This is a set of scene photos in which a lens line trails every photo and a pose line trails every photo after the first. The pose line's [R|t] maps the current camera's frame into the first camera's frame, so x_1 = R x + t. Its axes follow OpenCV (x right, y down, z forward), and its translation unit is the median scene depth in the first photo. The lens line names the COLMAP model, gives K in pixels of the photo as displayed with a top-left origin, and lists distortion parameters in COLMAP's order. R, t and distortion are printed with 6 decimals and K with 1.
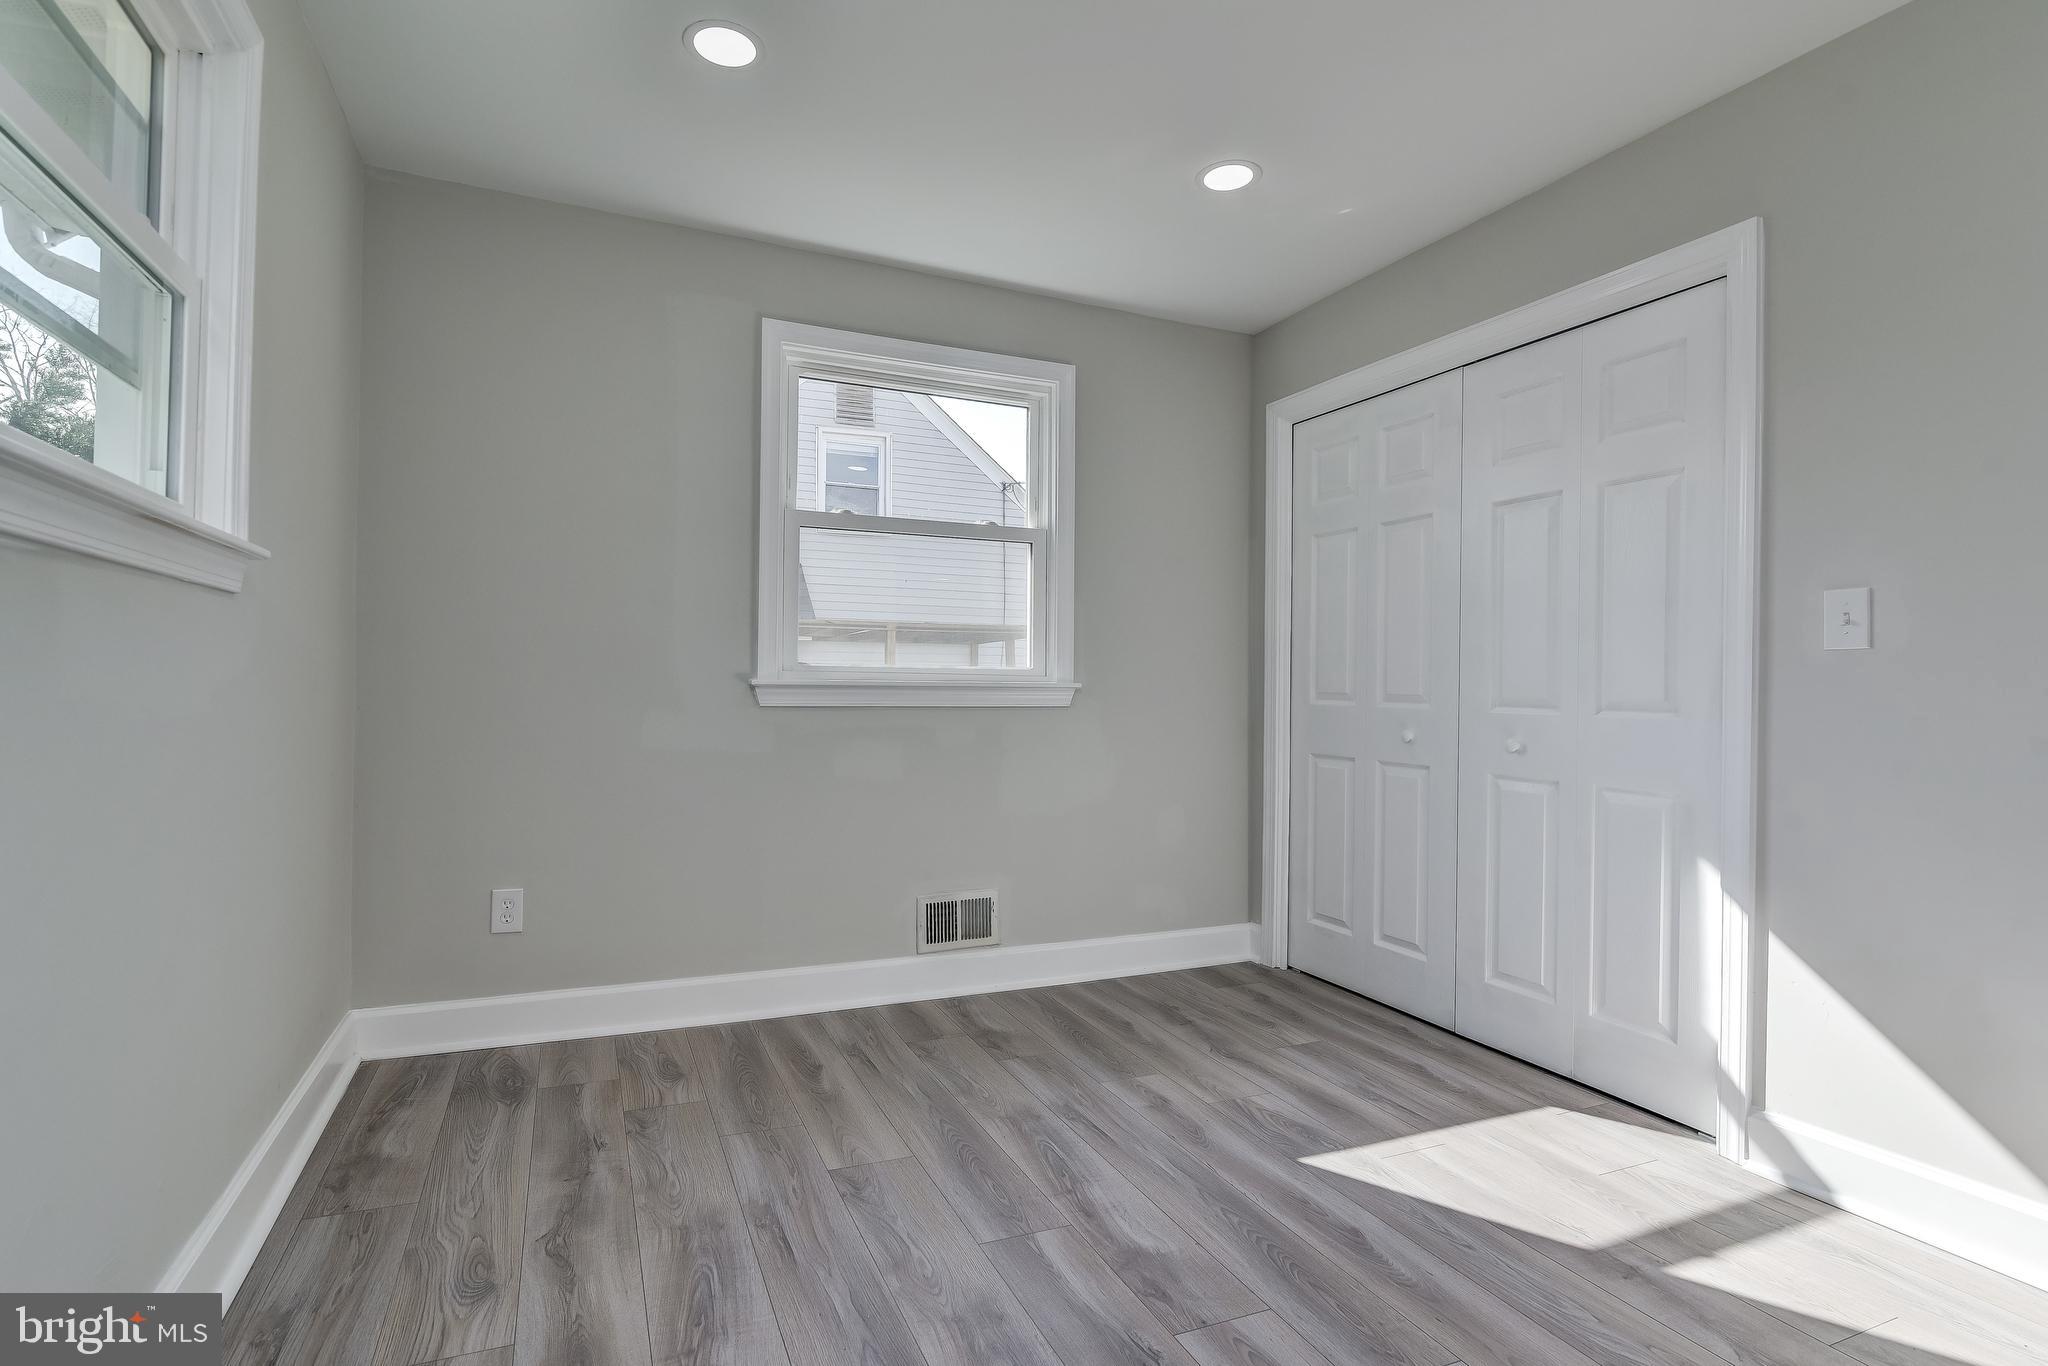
lens RADIAL K [[991.6, 0, 968.2], [0, 991.6, 689.3], [0, 0, 1]] dist [-0.003367, 0.000157]
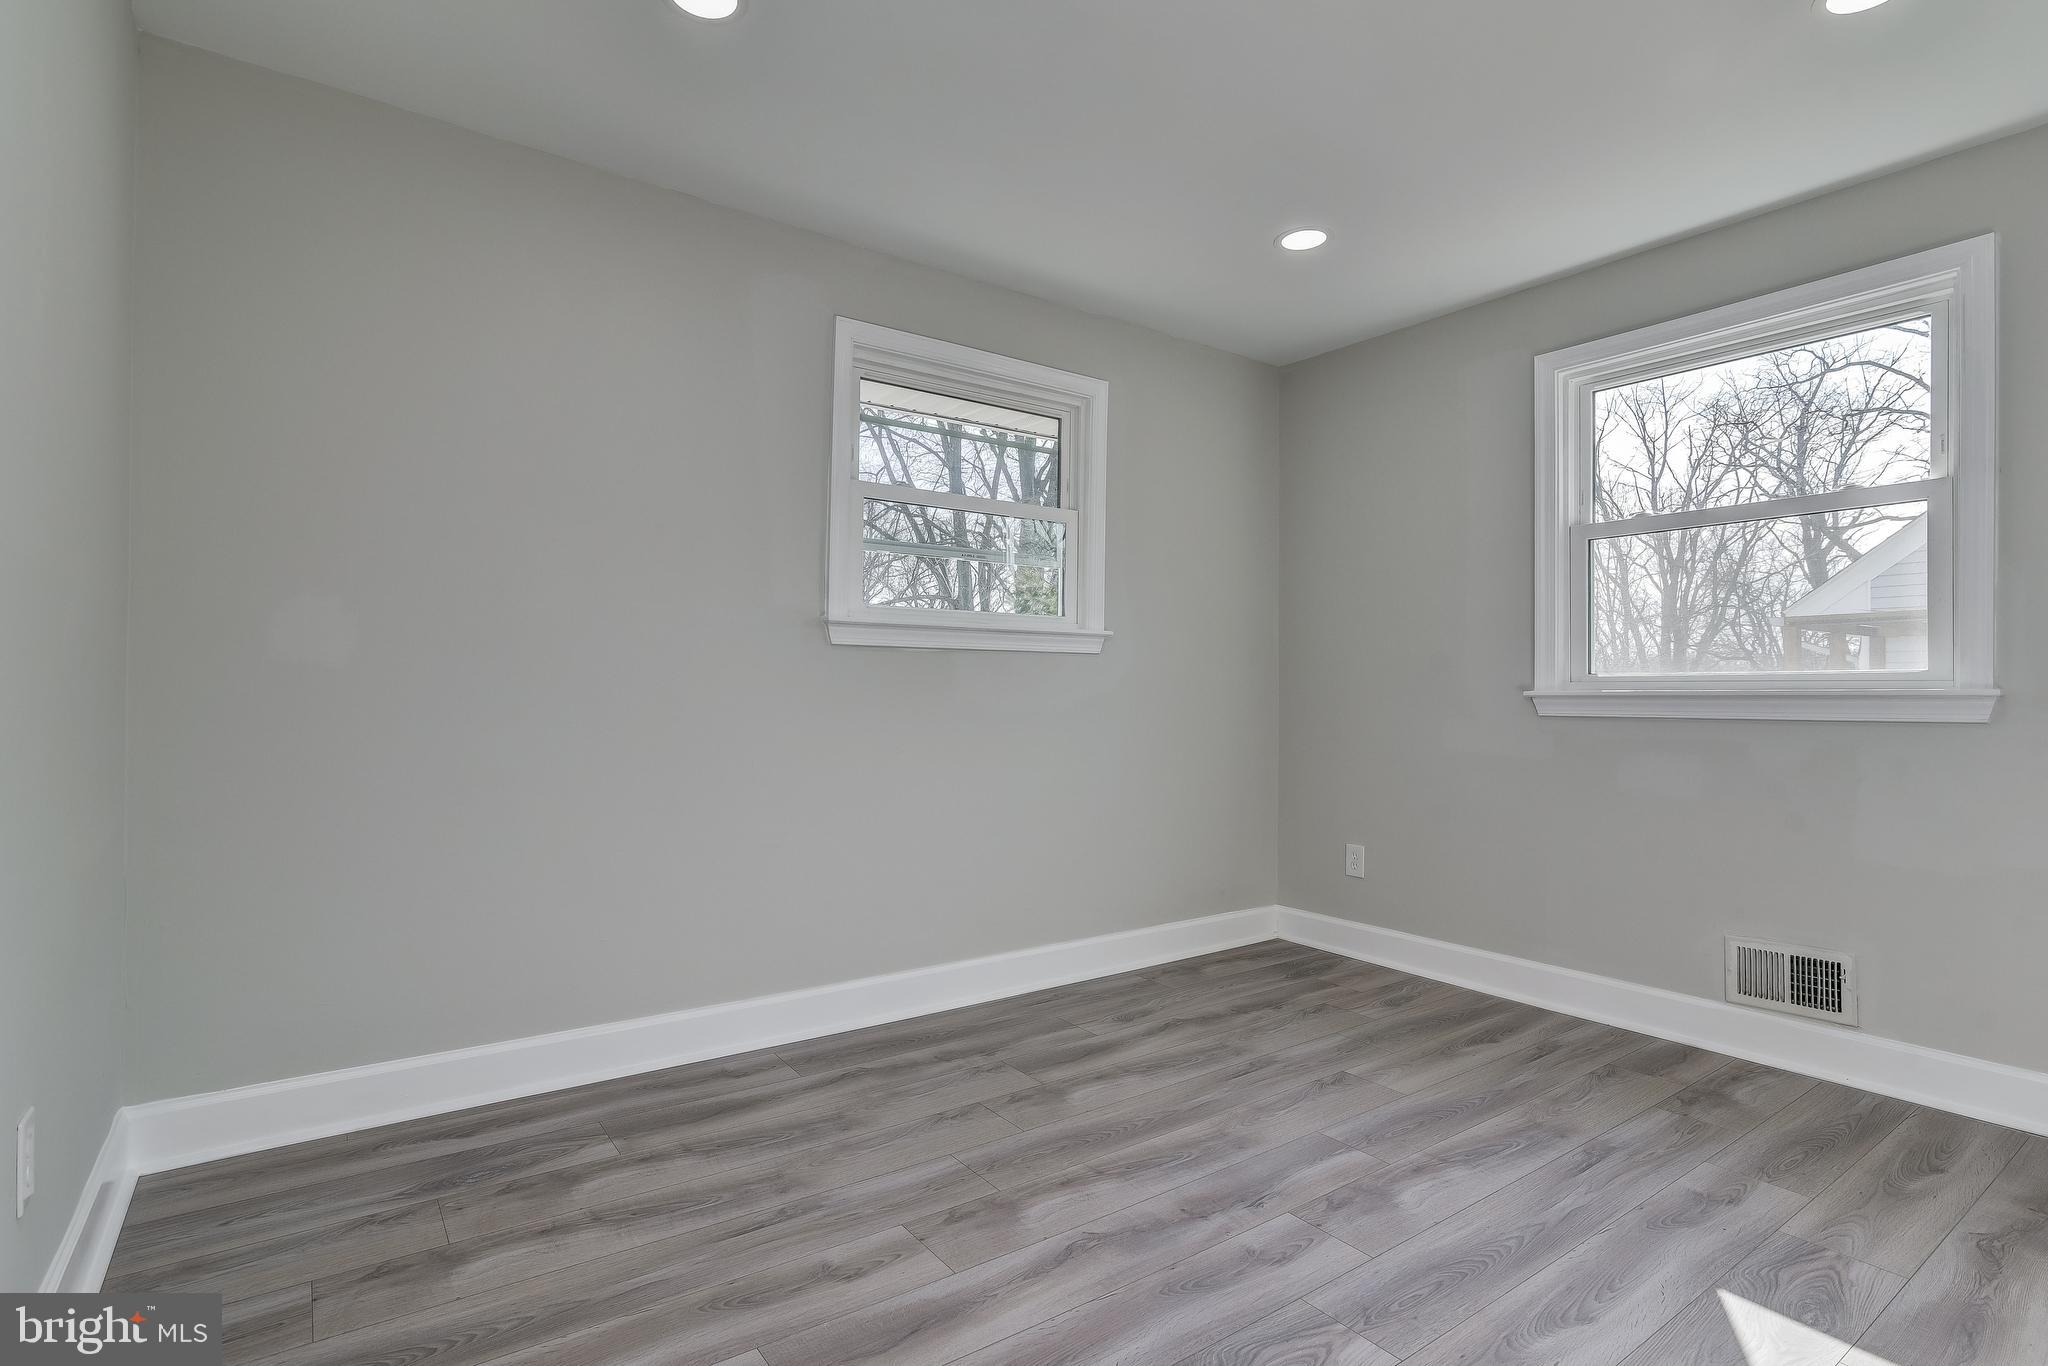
lens RADIAL K [[991.6, 0, 998.4], [0, 991.6, 691.8], [0, 0, 1]] dist [-0.003367, 0.000157]
pose [[0.220089, -0.012931, -0.975394, 0.824400], [-0.000858, 0.999909, -0.013450, 0.006945], [0.975479, 0.003797, 0.220058, 0.220829]]
